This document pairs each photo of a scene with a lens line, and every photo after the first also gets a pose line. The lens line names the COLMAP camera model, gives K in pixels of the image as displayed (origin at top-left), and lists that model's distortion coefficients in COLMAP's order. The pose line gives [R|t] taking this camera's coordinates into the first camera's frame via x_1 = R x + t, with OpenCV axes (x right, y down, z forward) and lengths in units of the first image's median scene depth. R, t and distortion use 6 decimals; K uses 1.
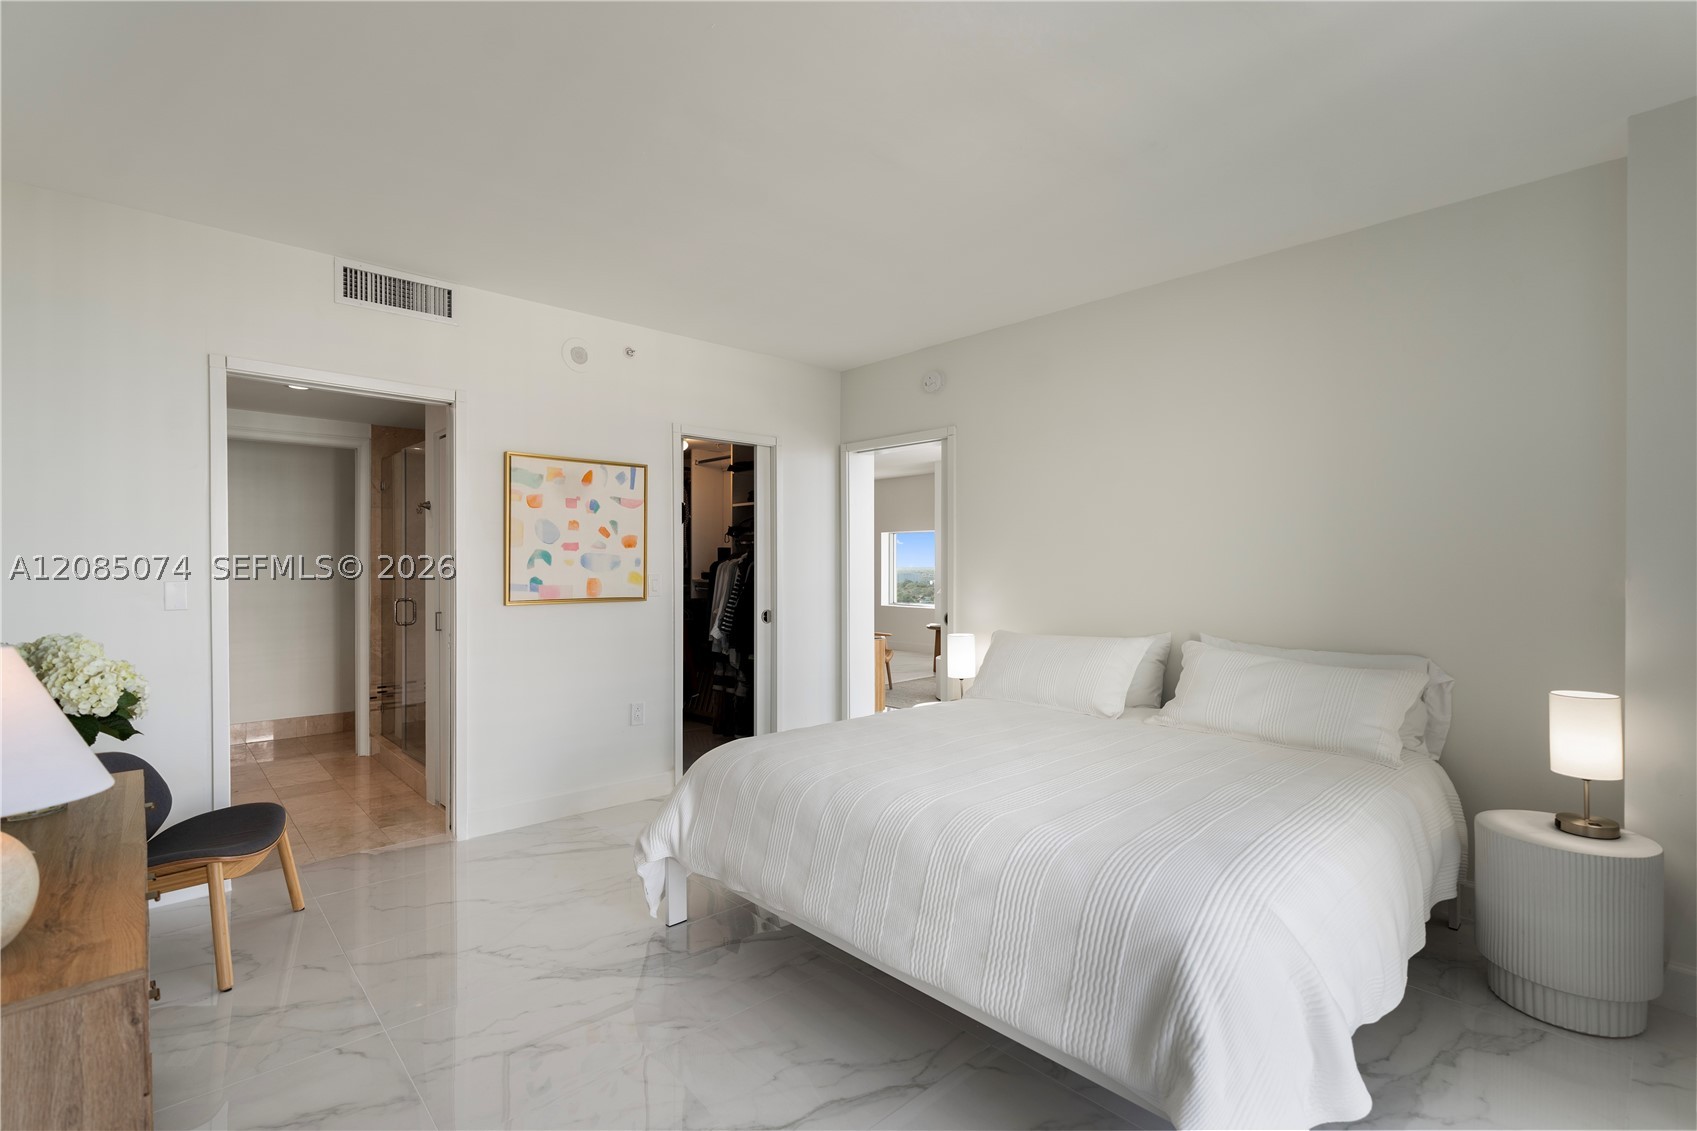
lens RADIAL K [[795.1, 0, 853.3], [0, 795.1, 567.7], [0, 0, 1]] dist [-0.005722, 0.001420]
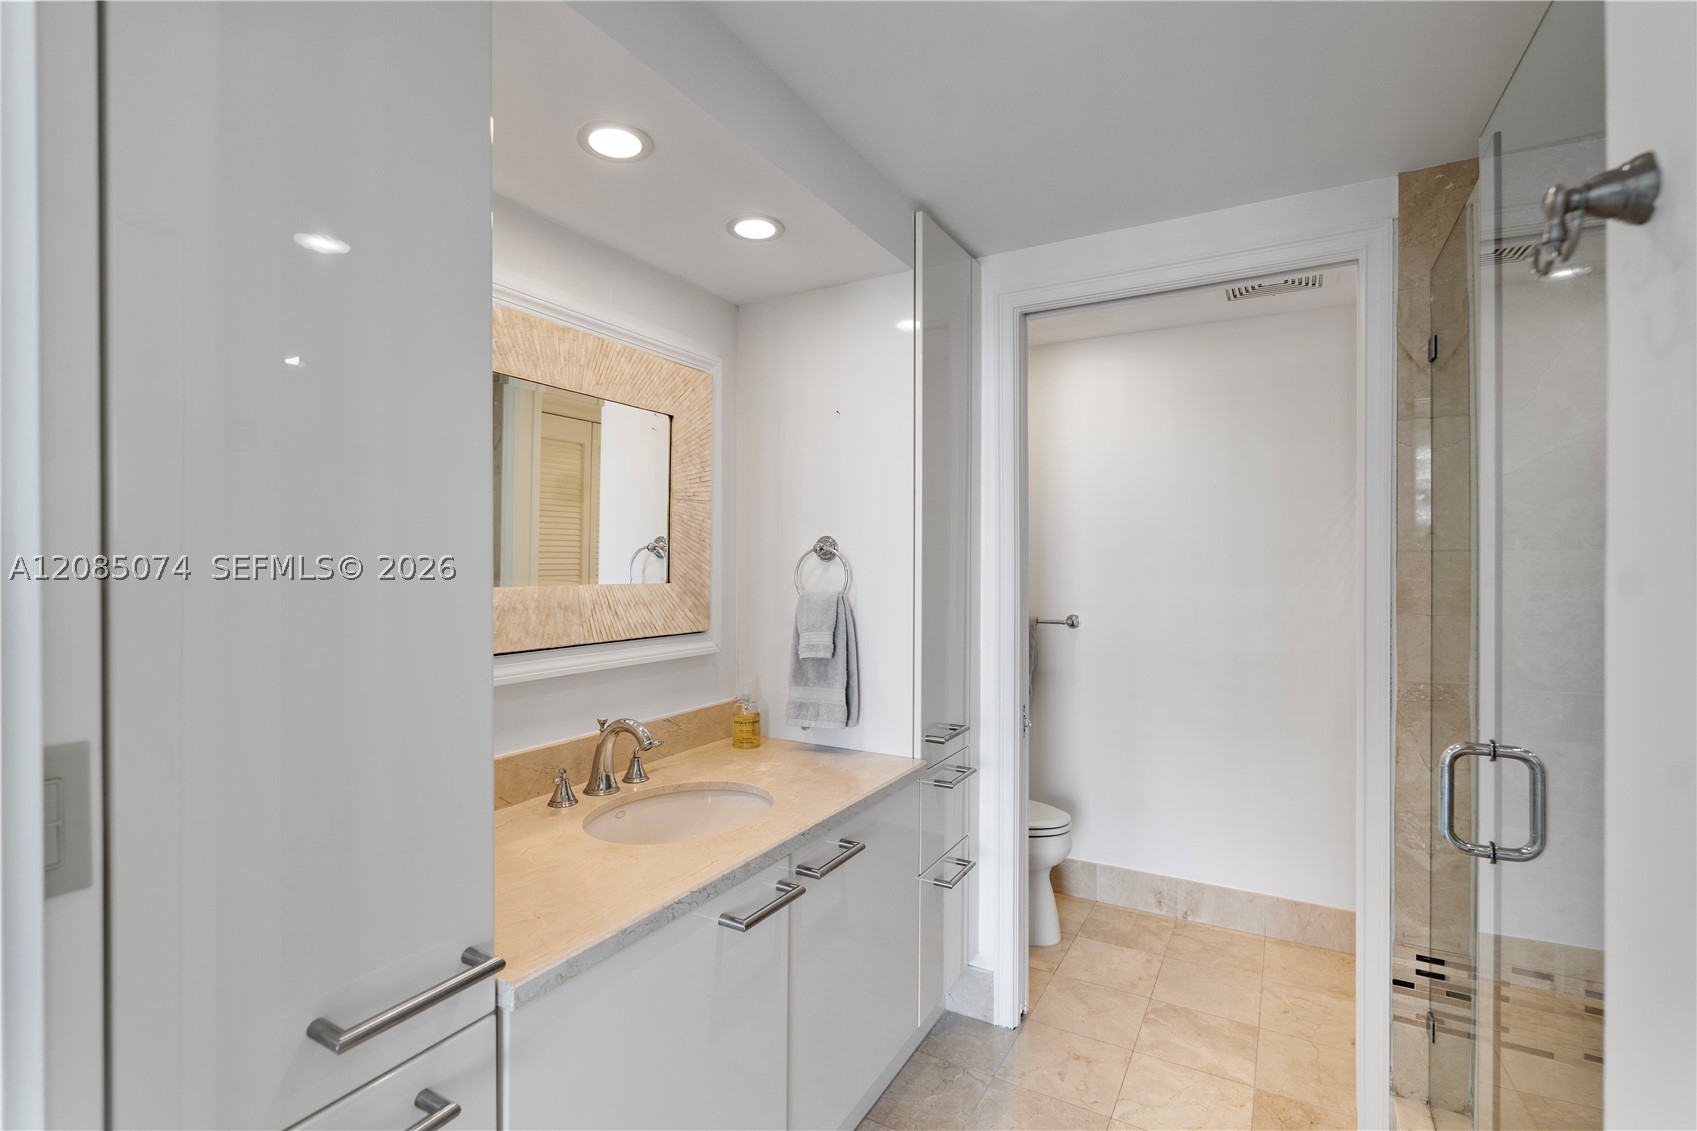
lens RADIAL K [[786.0, 0, 829.0], [0, 786.0, 567.5], [0, 0, 1]] dist [-0.000027, 0.000611]
pose [[0.304411, 0.005043, -0.952528, -0.359799], [-0.002800, 0.999986, 0.004399, -0.013797], [0.952537, 0.001328, 0.304421, 0.662853]]
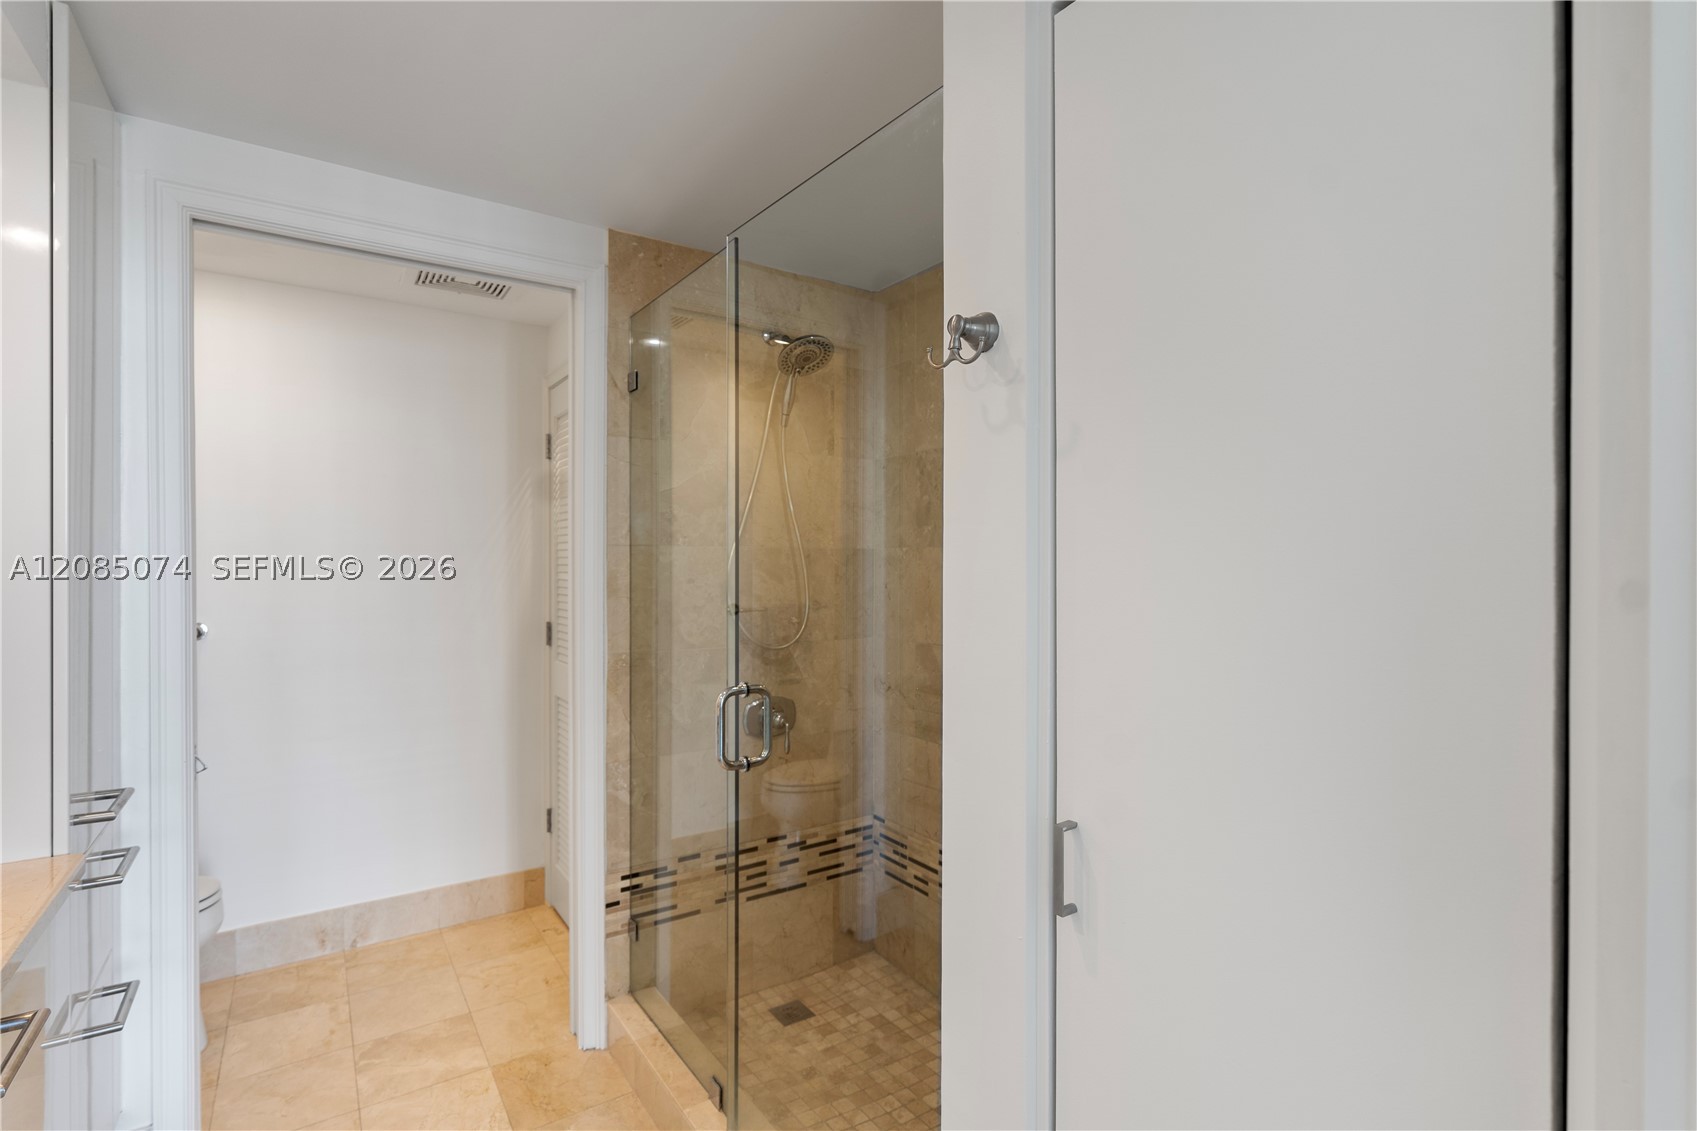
lens RADIAL K [[795.1, 0, 853.3], [0, 795.1, 567.7], [0, 0, 1]] dist [-0.005722, 0.001420]
pose [[0.990932, 0.002531, -0.134339, -0.426597], [-0.001558, 0.999972, 0.007352, -0.011764], [0.134354, -0.007076, 0.990908, 0.612089]]
